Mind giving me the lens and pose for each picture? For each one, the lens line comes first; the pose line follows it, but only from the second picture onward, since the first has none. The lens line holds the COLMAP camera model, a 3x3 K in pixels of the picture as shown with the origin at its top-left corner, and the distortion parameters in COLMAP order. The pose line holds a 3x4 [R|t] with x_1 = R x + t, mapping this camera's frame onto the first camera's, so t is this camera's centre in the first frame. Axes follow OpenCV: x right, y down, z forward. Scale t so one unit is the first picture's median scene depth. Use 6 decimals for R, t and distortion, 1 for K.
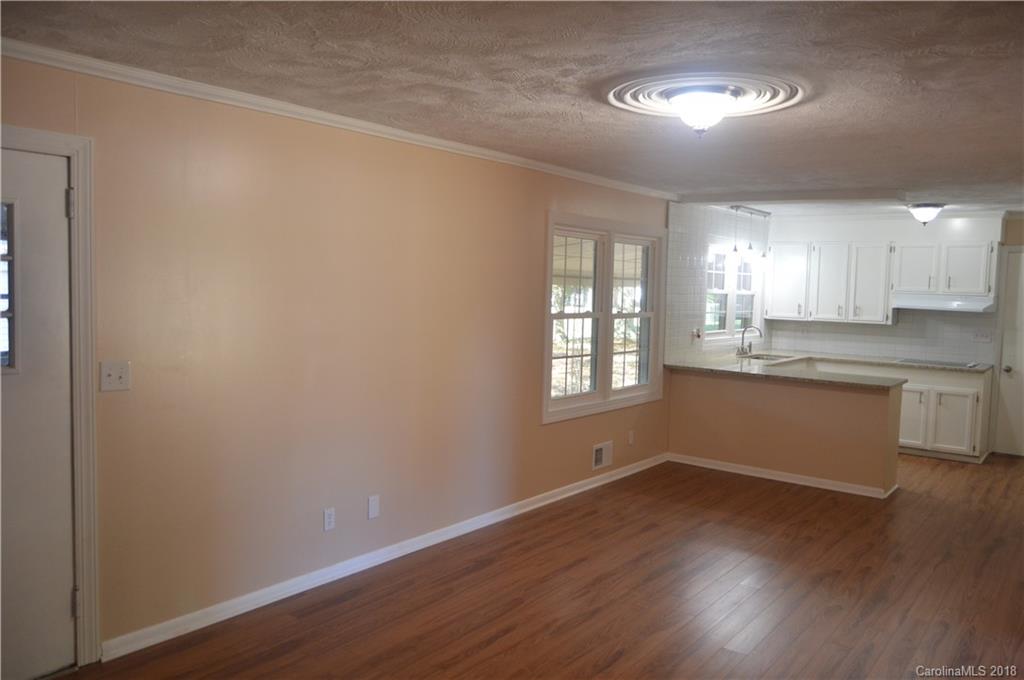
lens RADIAL K [[721.5, 0, 548.2], [0, 721.5, 334.2], [0, 0, 1]] dist [-0.046937, 0.002980]
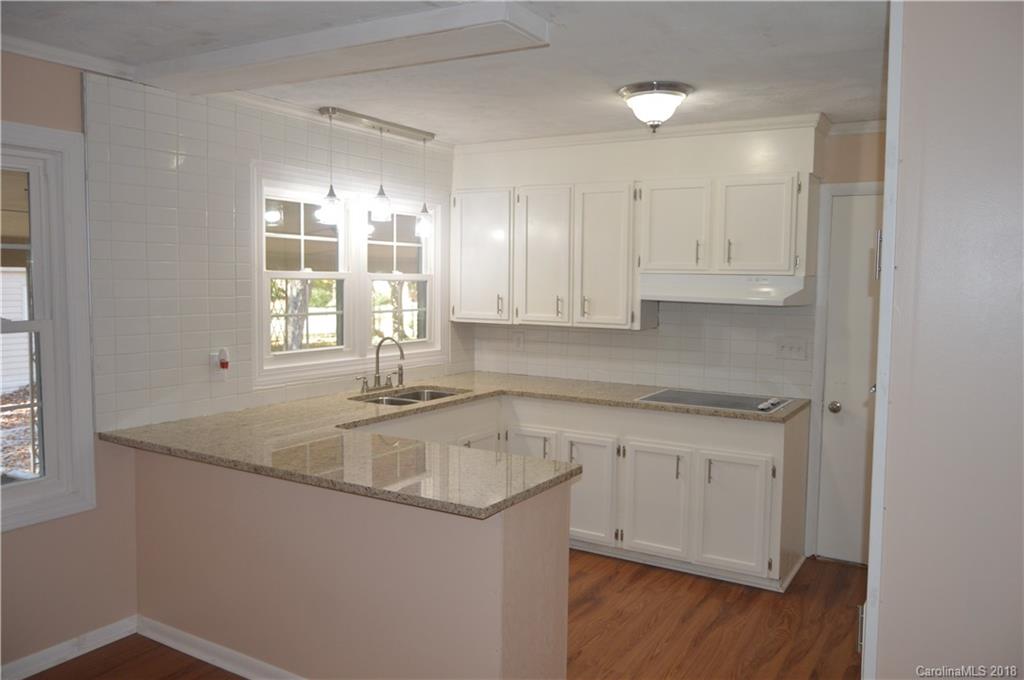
lens RADIAL K [[797.2, 0, 512.0], [0, 797.2, 340.0], [0, 0, 1]] dist [-0.032024, 0.002160]
pose [[0.990948, -0.022974, 0.132265, 0.311415], [0.021594, 0.999696, 0.011865, -0.015564], [-0.132498, -0.008901, 0.991143, 0.409659]]
